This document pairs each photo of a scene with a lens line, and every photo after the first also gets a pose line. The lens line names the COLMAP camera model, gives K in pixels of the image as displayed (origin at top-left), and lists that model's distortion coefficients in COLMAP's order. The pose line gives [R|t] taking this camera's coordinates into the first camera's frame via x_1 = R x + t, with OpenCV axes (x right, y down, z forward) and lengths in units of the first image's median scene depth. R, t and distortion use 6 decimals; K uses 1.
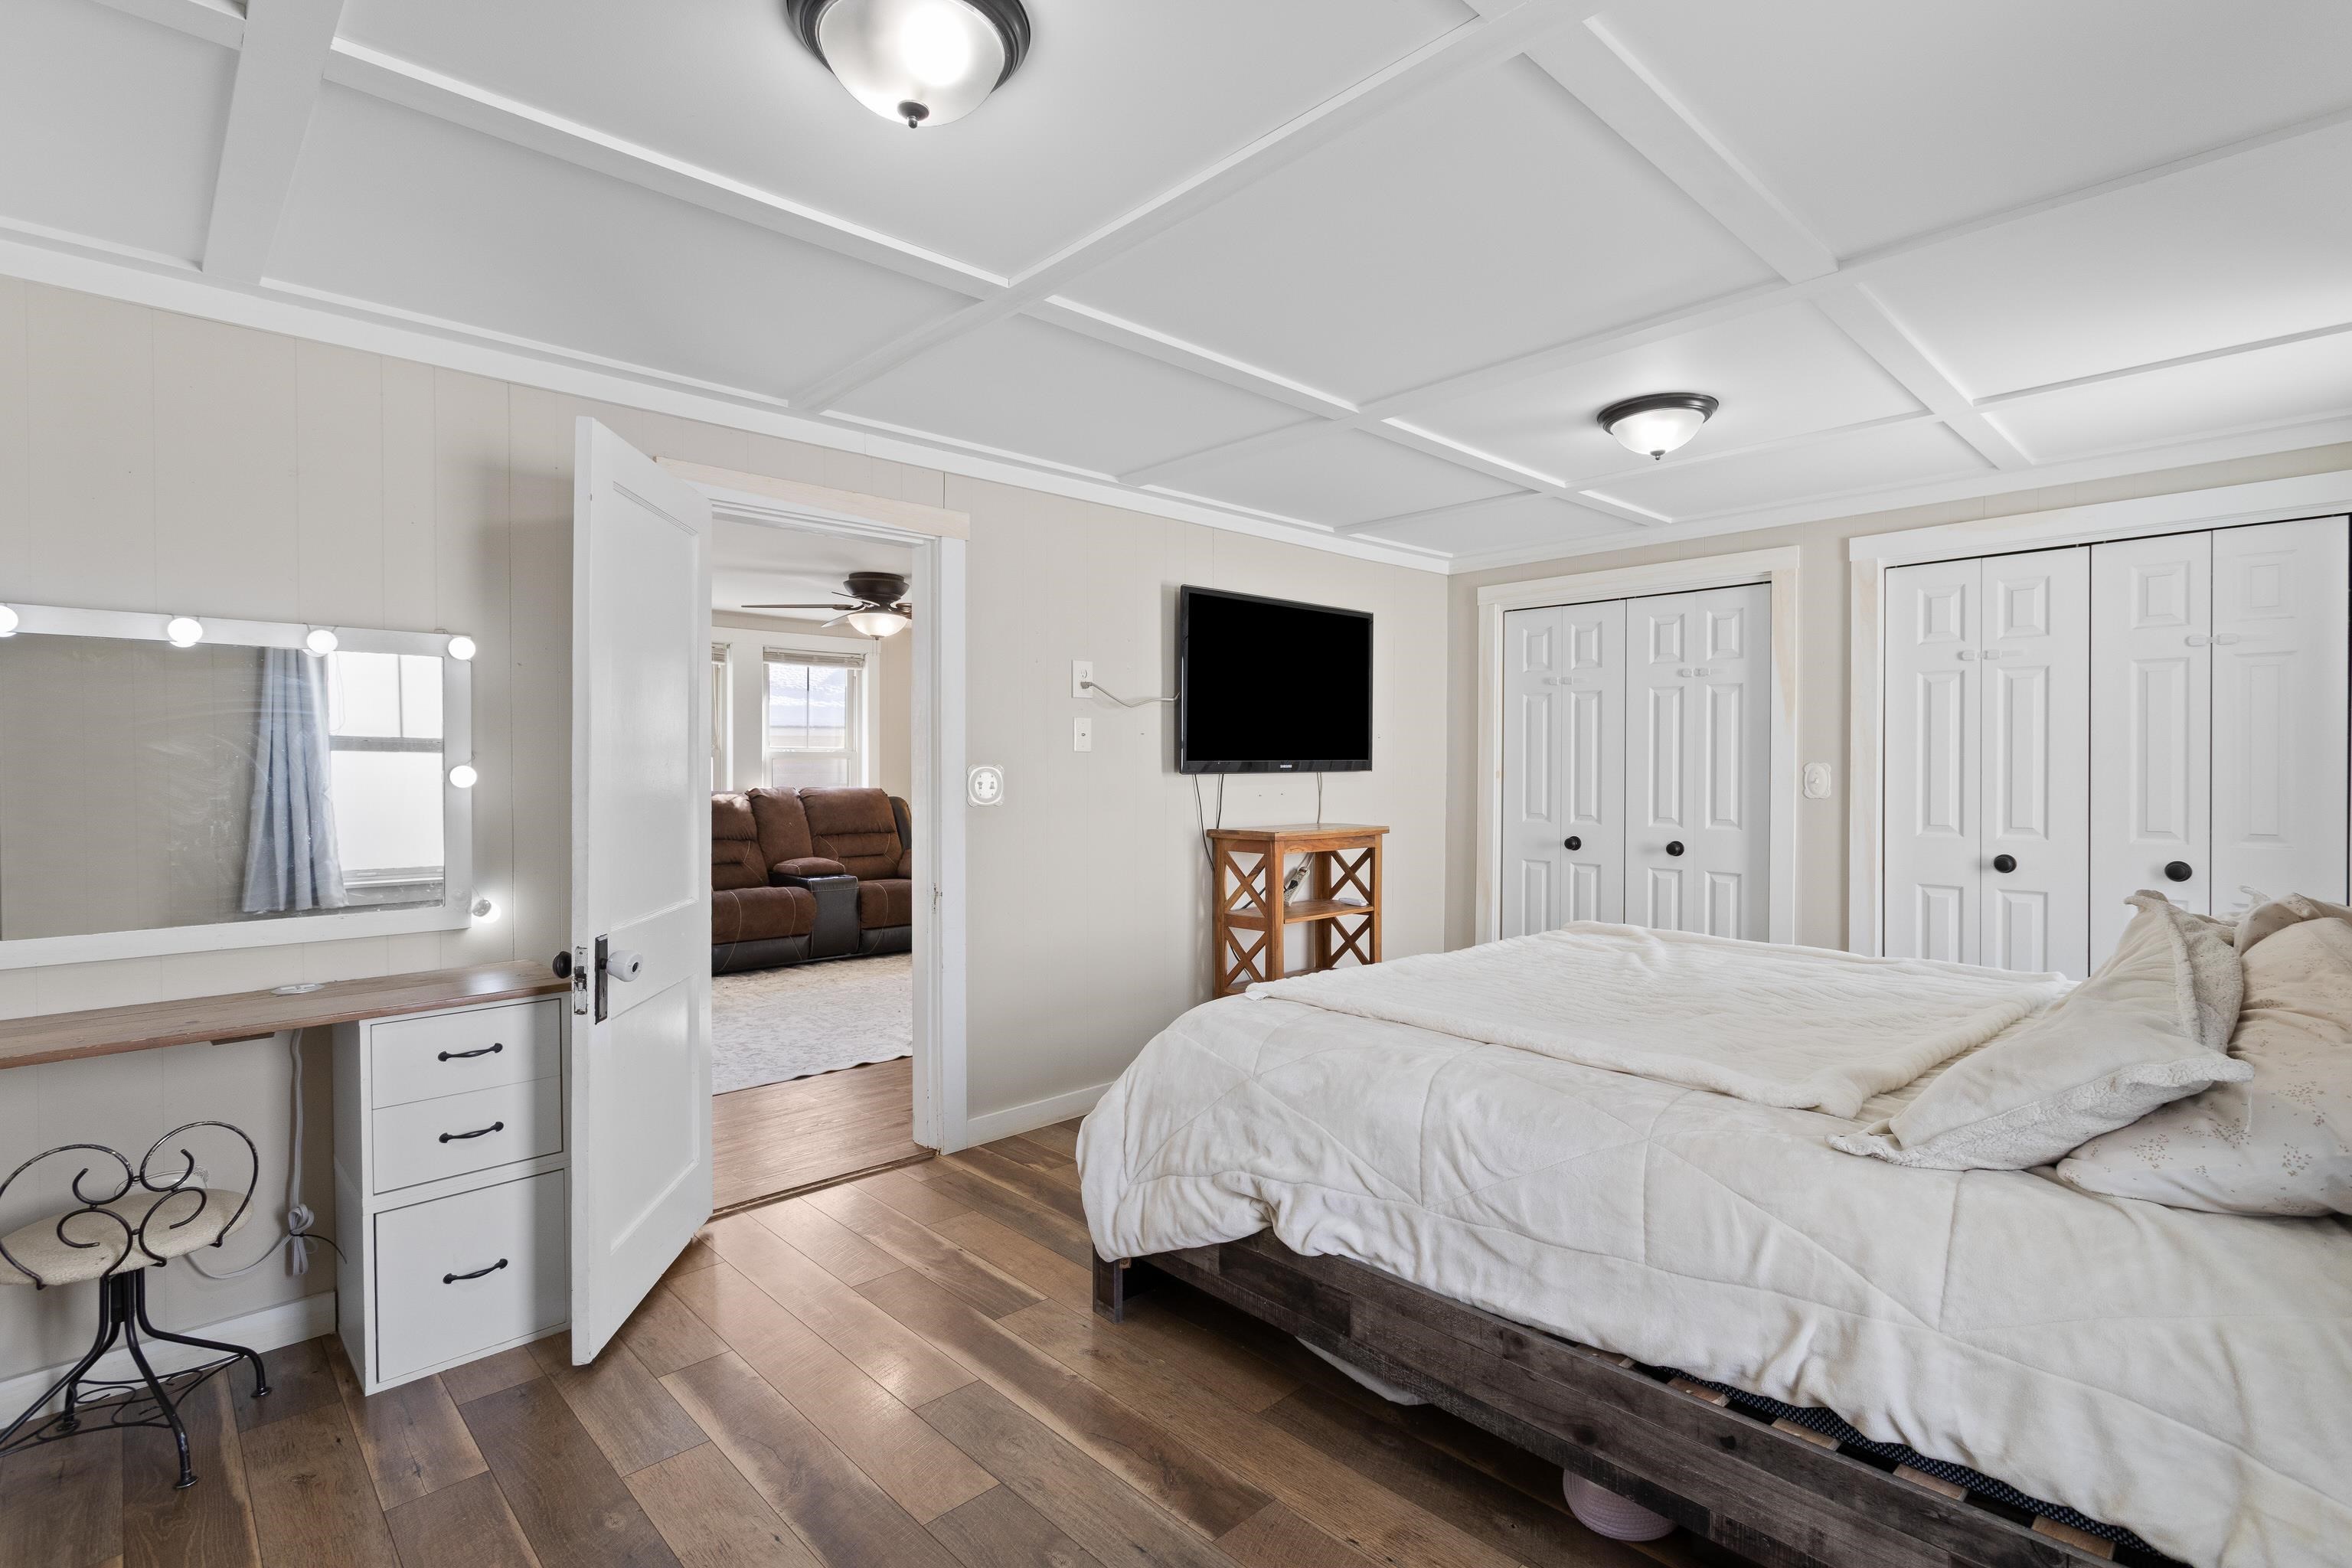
lens RADIAL K [[1117.7, 0, 1186.7], [0, 1117.7, 765.3], [0, 0, 1]] dist [0.000074, -0.000350]
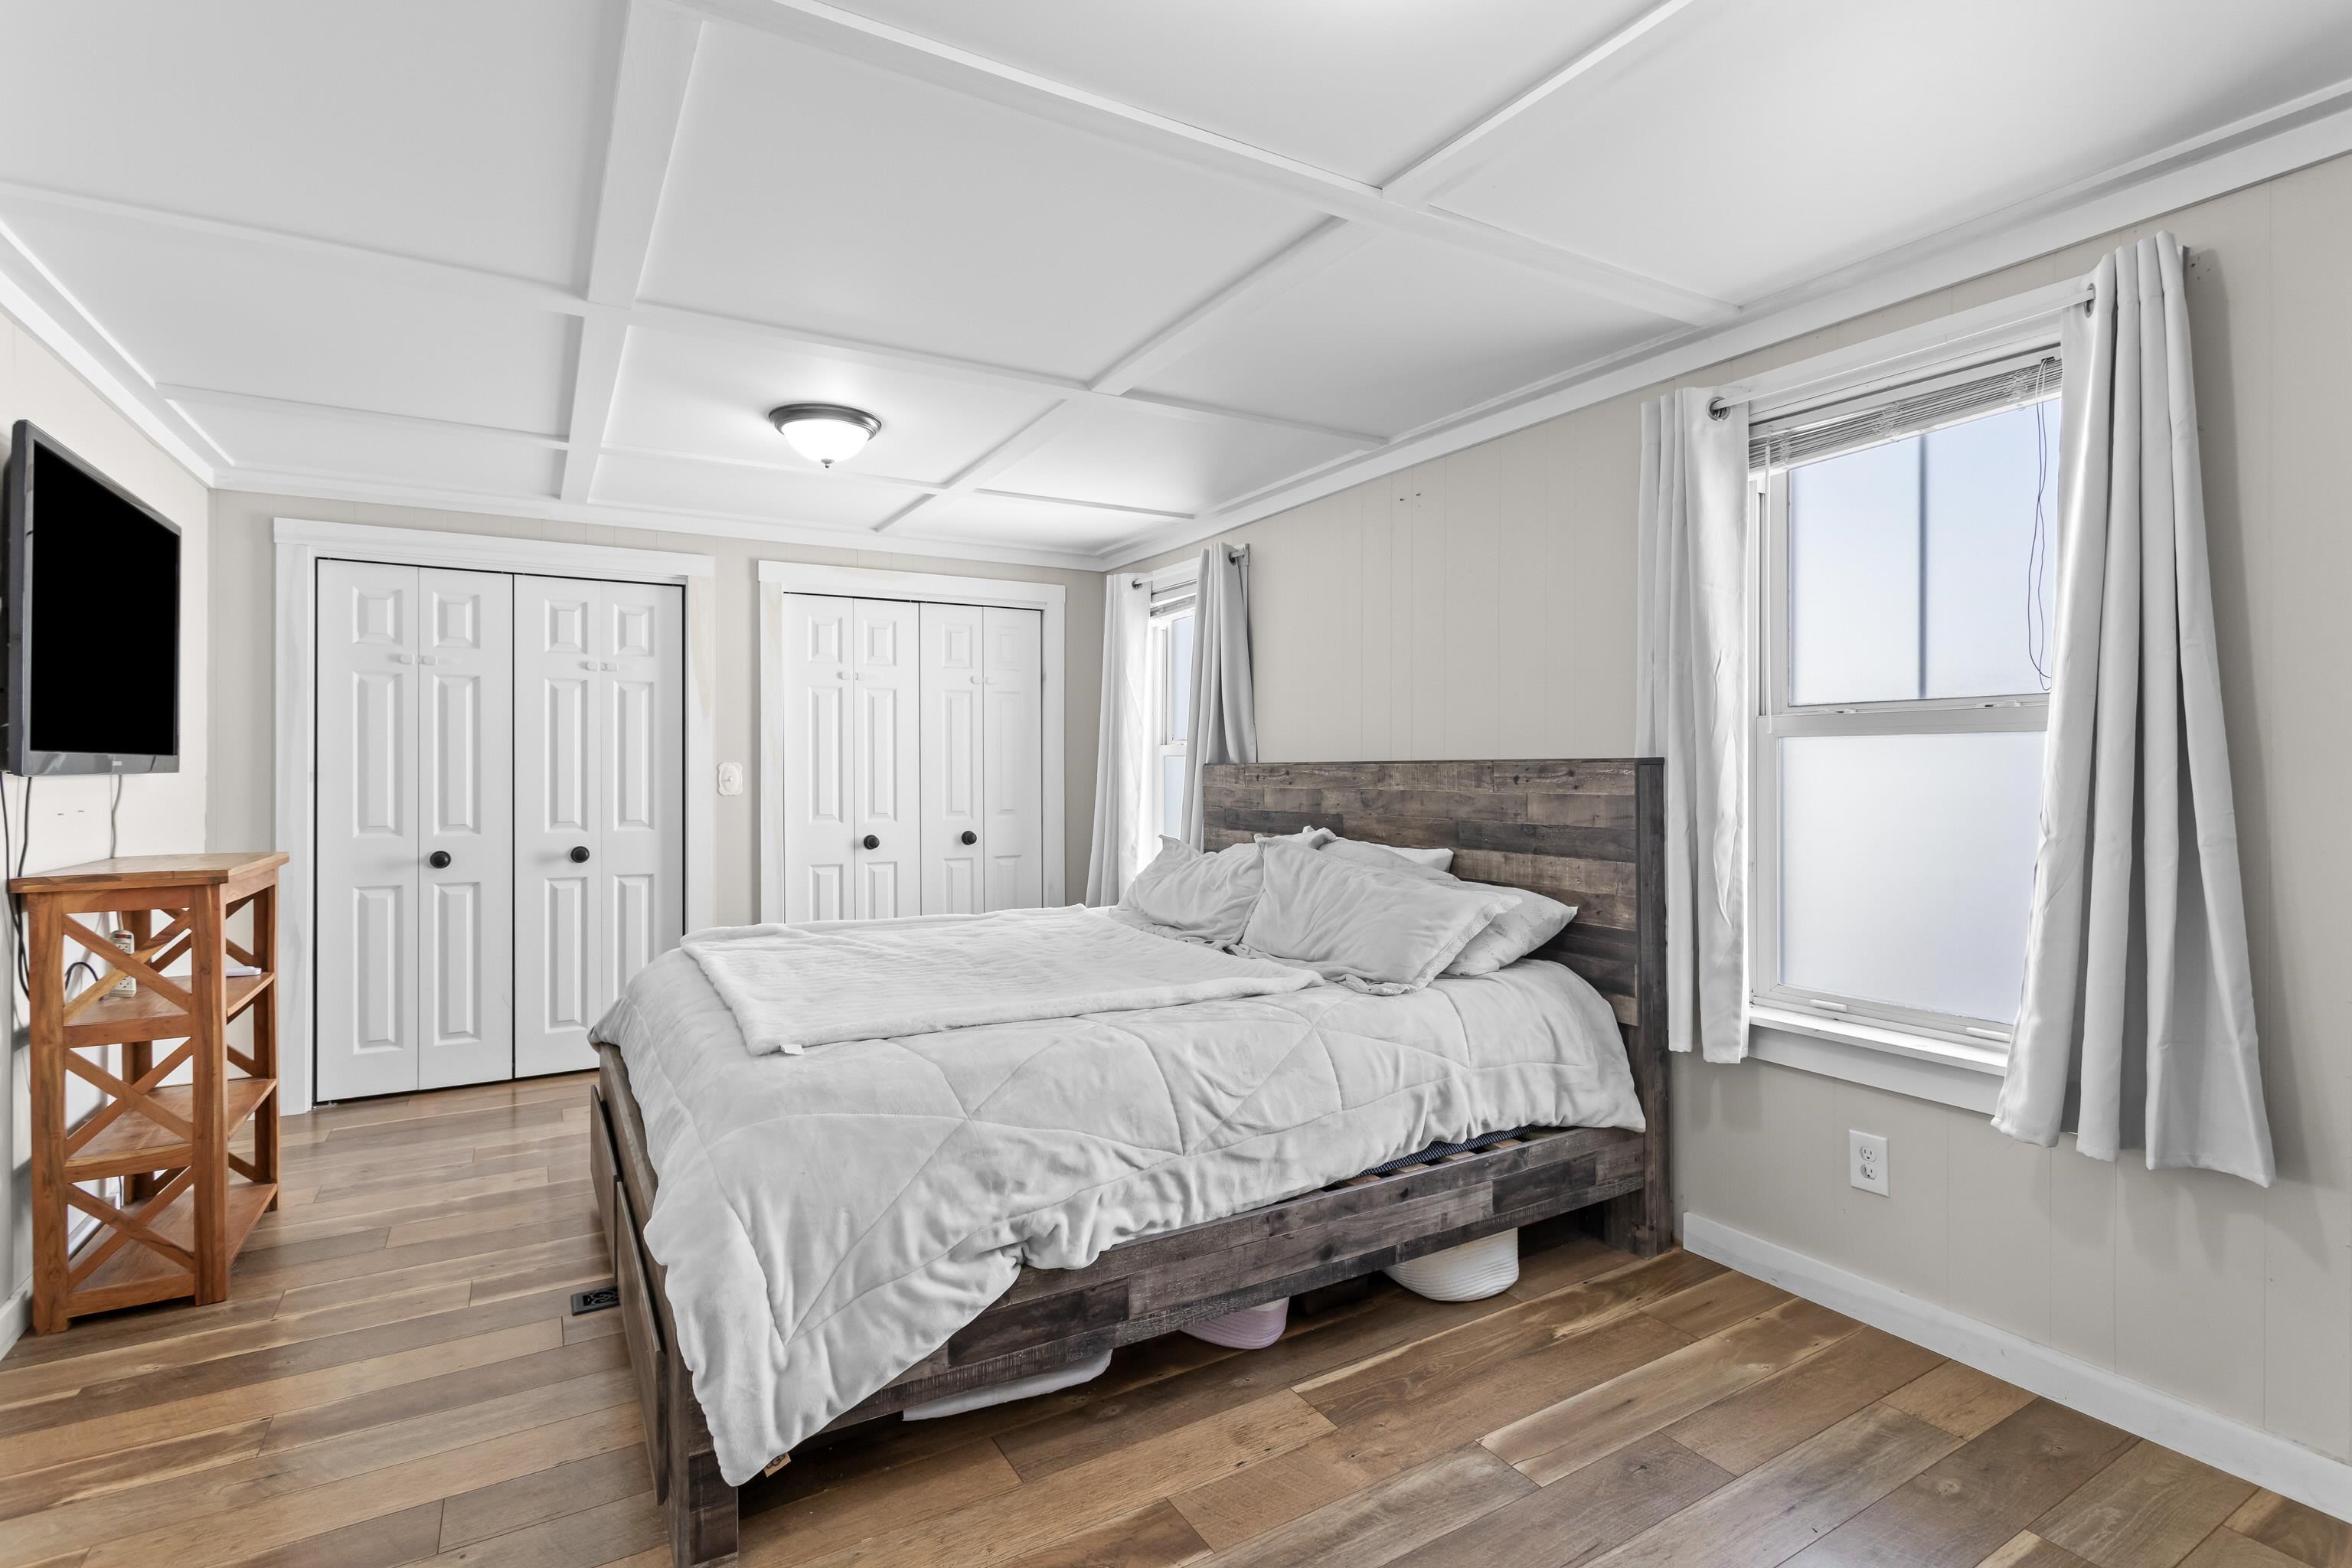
lens RADIAL K [[1117.7, 0, 1186.7], [0, 1117.7, 765.3], [0, 0, 1]] dist [0.000074, -0.000350]
pose [[0.223245, 0.003593, 0.974756, -0.728198], [0.001709, 0.999990, -0.004077, 0.010799], [-0.974761, 0.002576, 0.223237, 0.627781]]
